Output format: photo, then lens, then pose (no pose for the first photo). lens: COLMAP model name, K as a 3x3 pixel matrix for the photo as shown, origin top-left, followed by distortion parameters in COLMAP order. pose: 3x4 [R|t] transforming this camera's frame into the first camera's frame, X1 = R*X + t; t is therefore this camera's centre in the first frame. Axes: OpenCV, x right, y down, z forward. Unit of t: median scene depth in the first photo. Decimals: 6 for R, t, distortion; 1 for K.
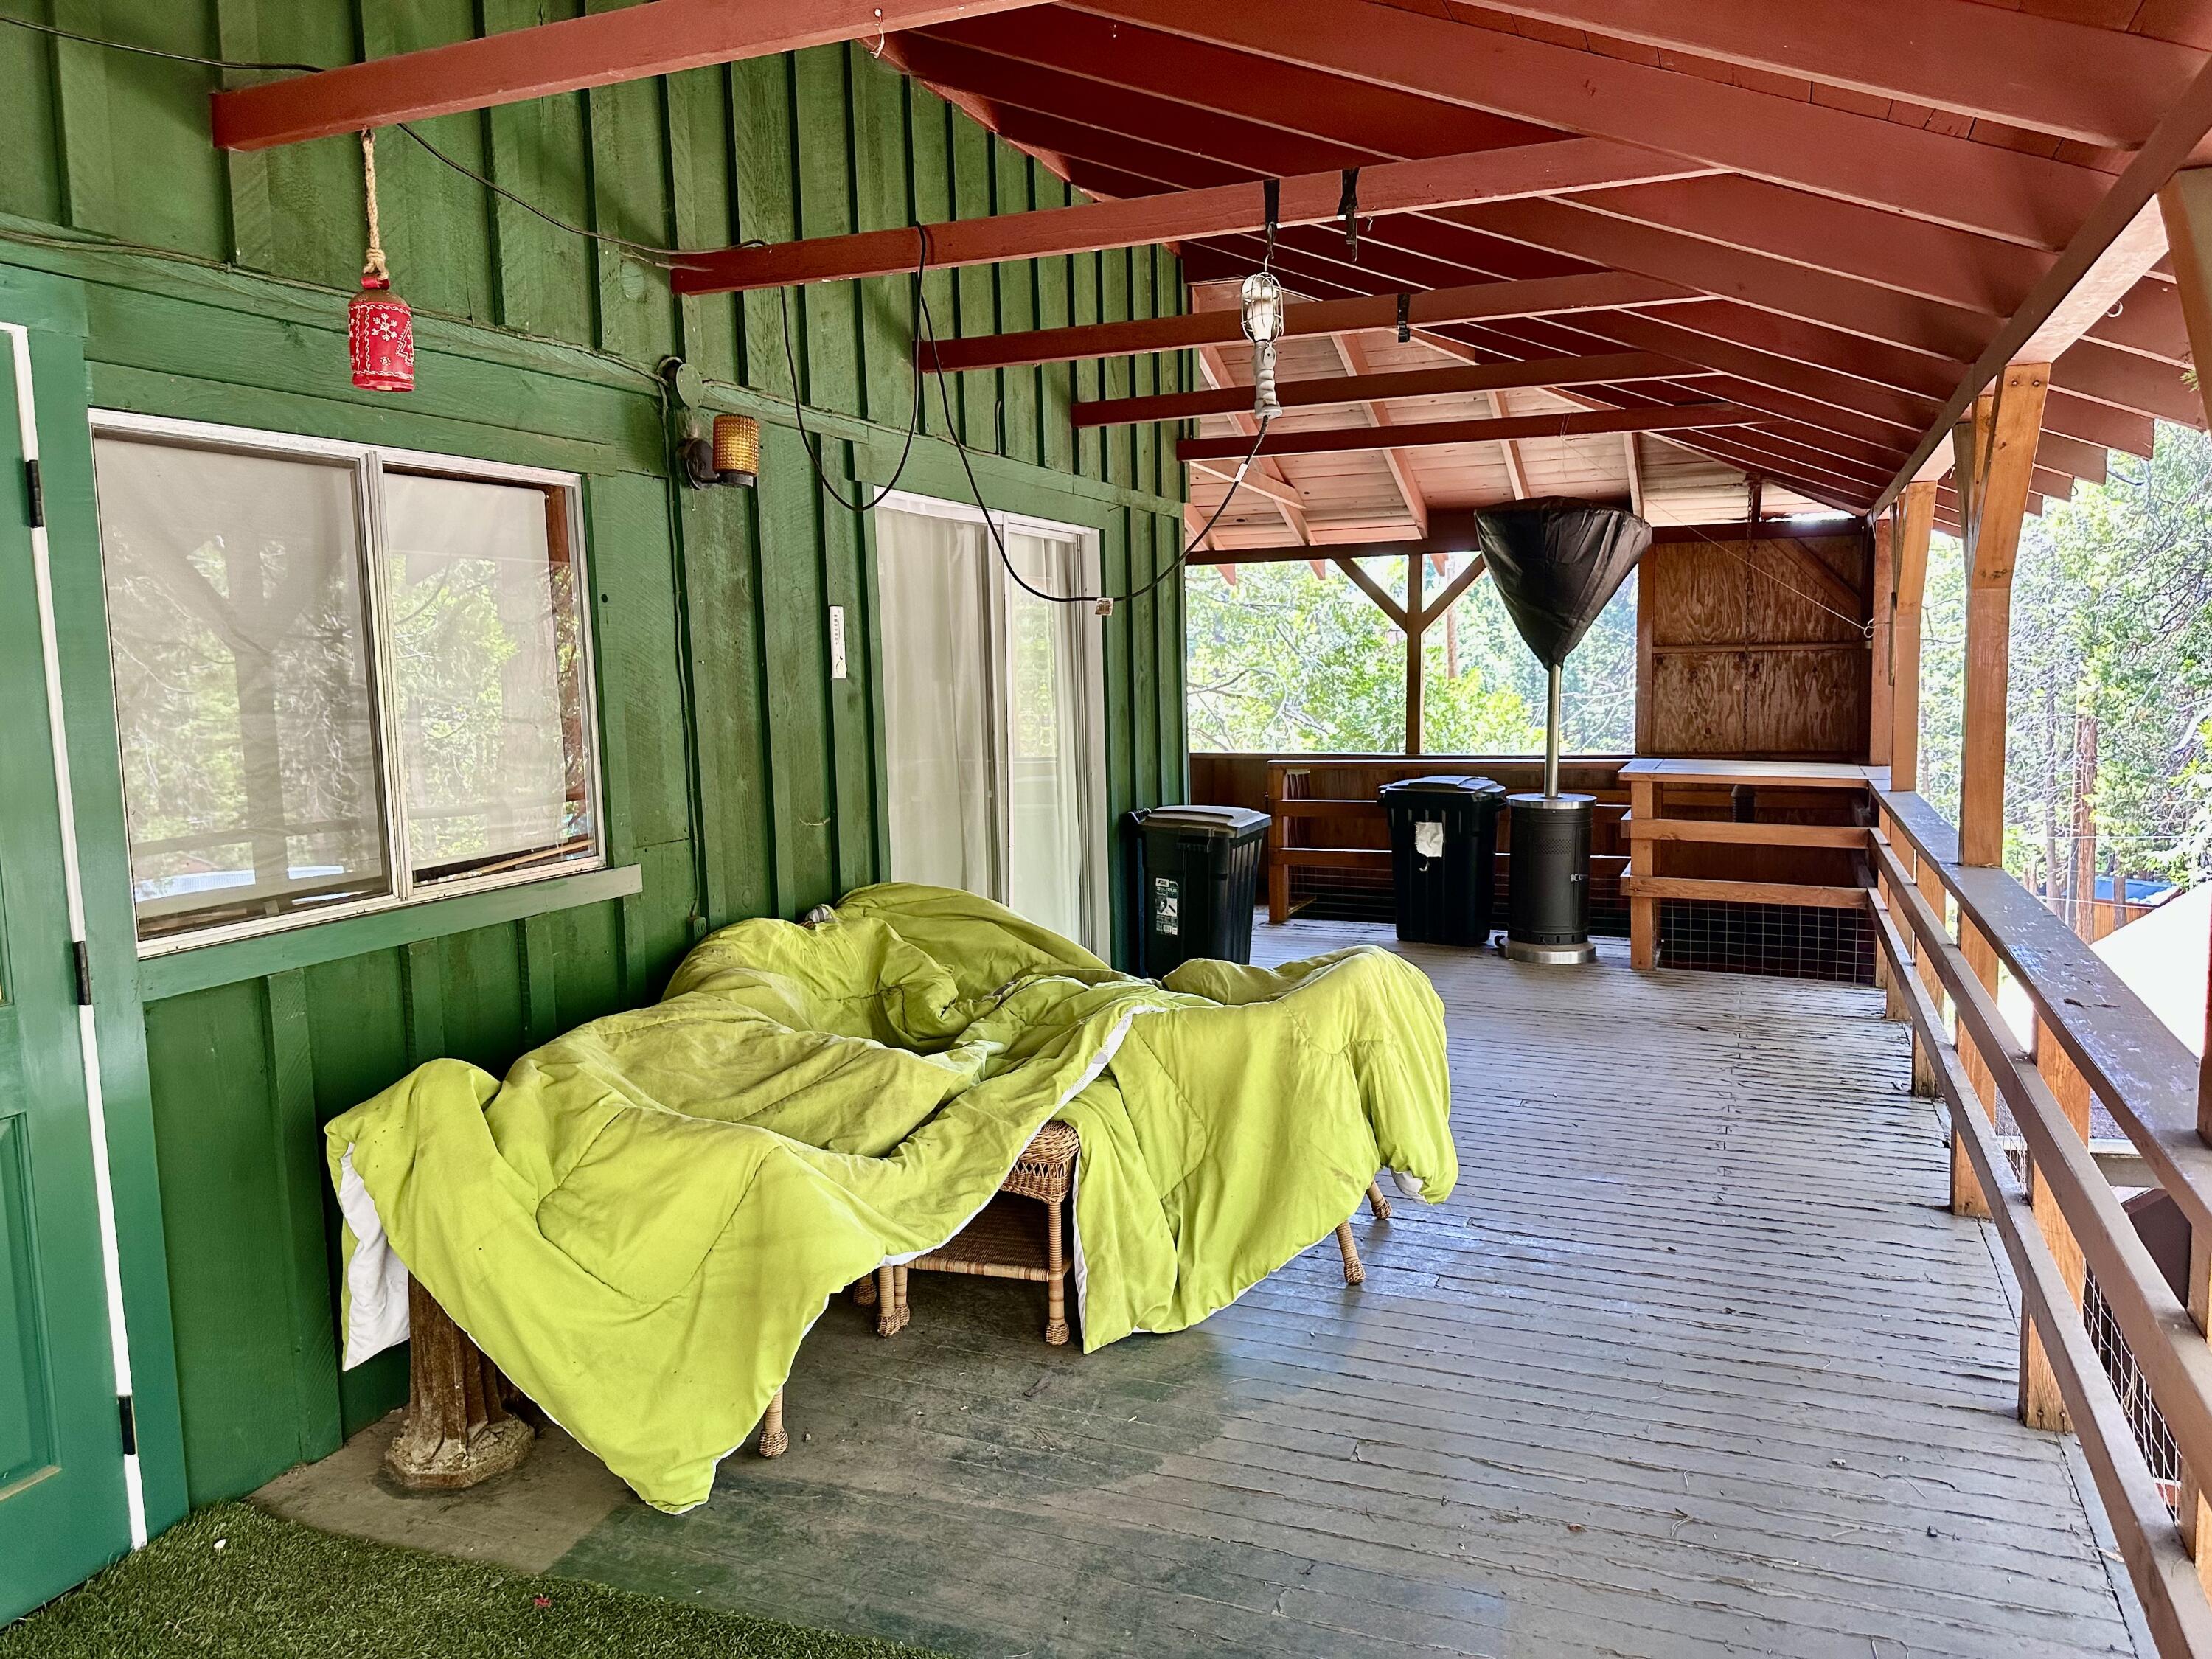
lens RADIAL K [[1569.1, 0, 1106.0], [0, 1569.1, 829.5], [0, 0, 1]] dist [0.043600, -0.061208]
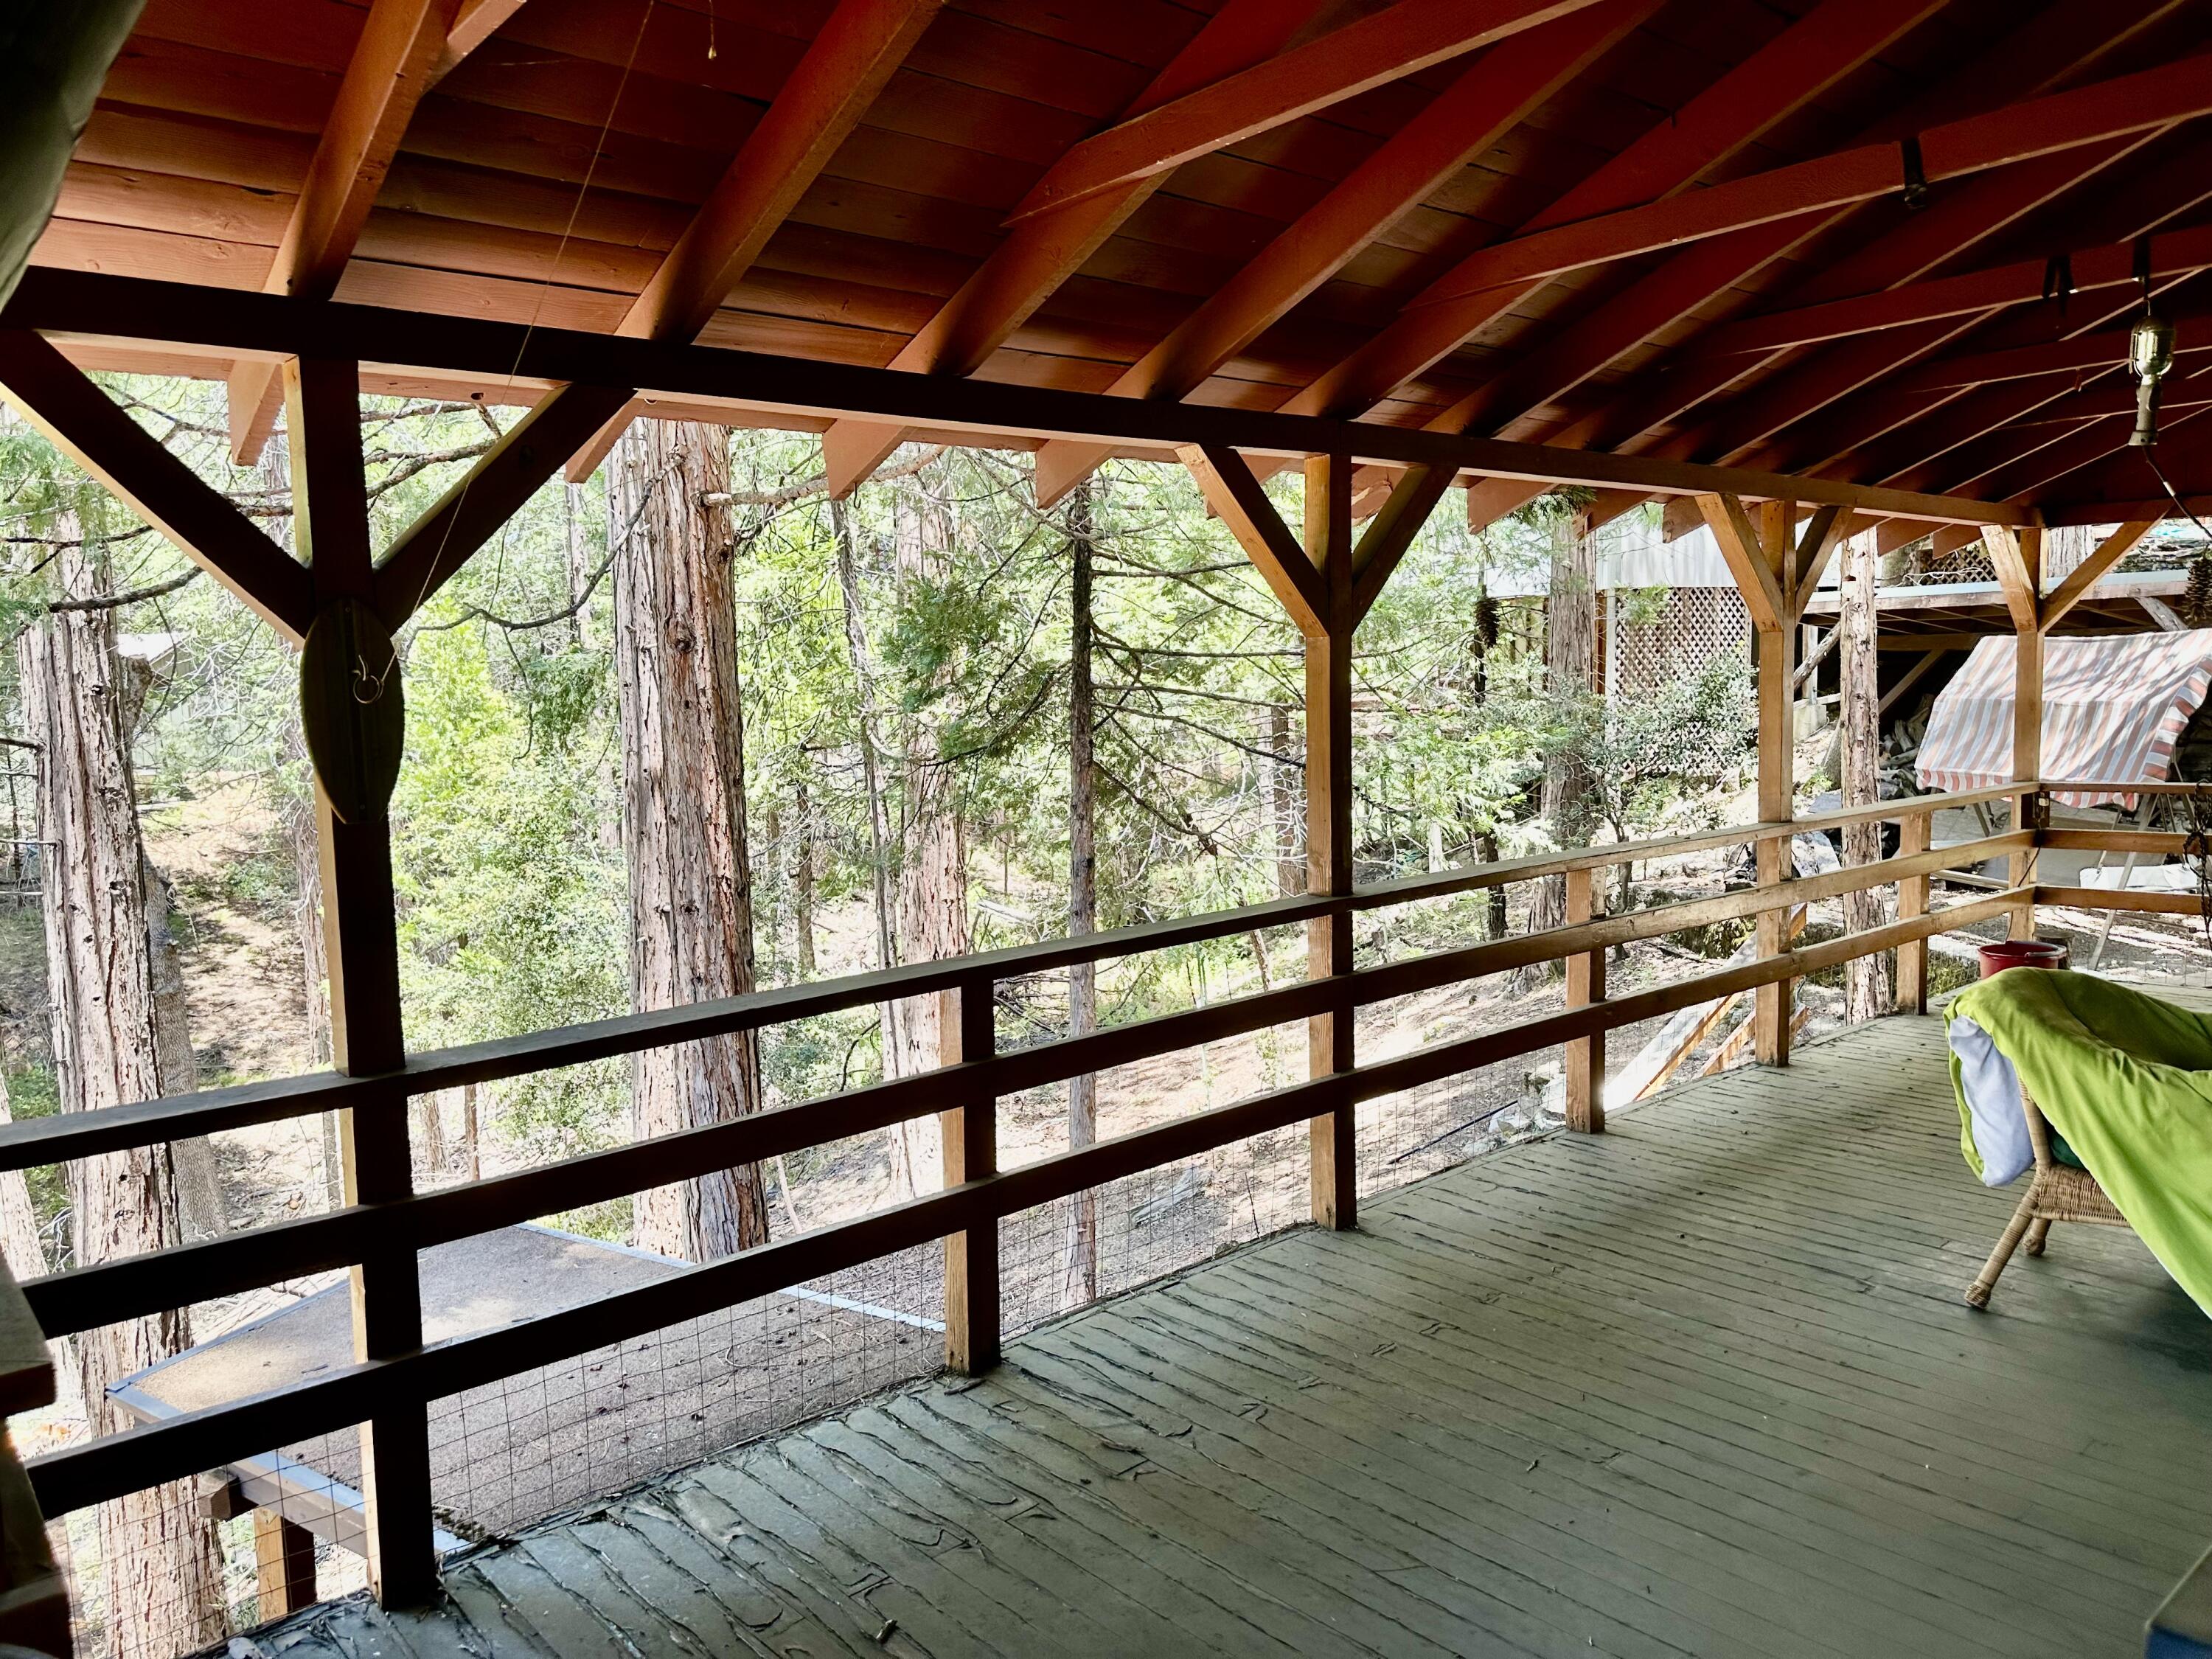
lens RADIAL K [[1569.1, 0, 1106.0], [0, 1569.1, 829.5], [0, 0, 1]] dist [0.043600, -0.061208]
pose [[-0.890757, -0.004506, 0.454457, 0.211026], [0.092117, 0.977405, 0.190246, -0.232426], [-0.445046, 0.211327, -0.870216, 1.957001]]
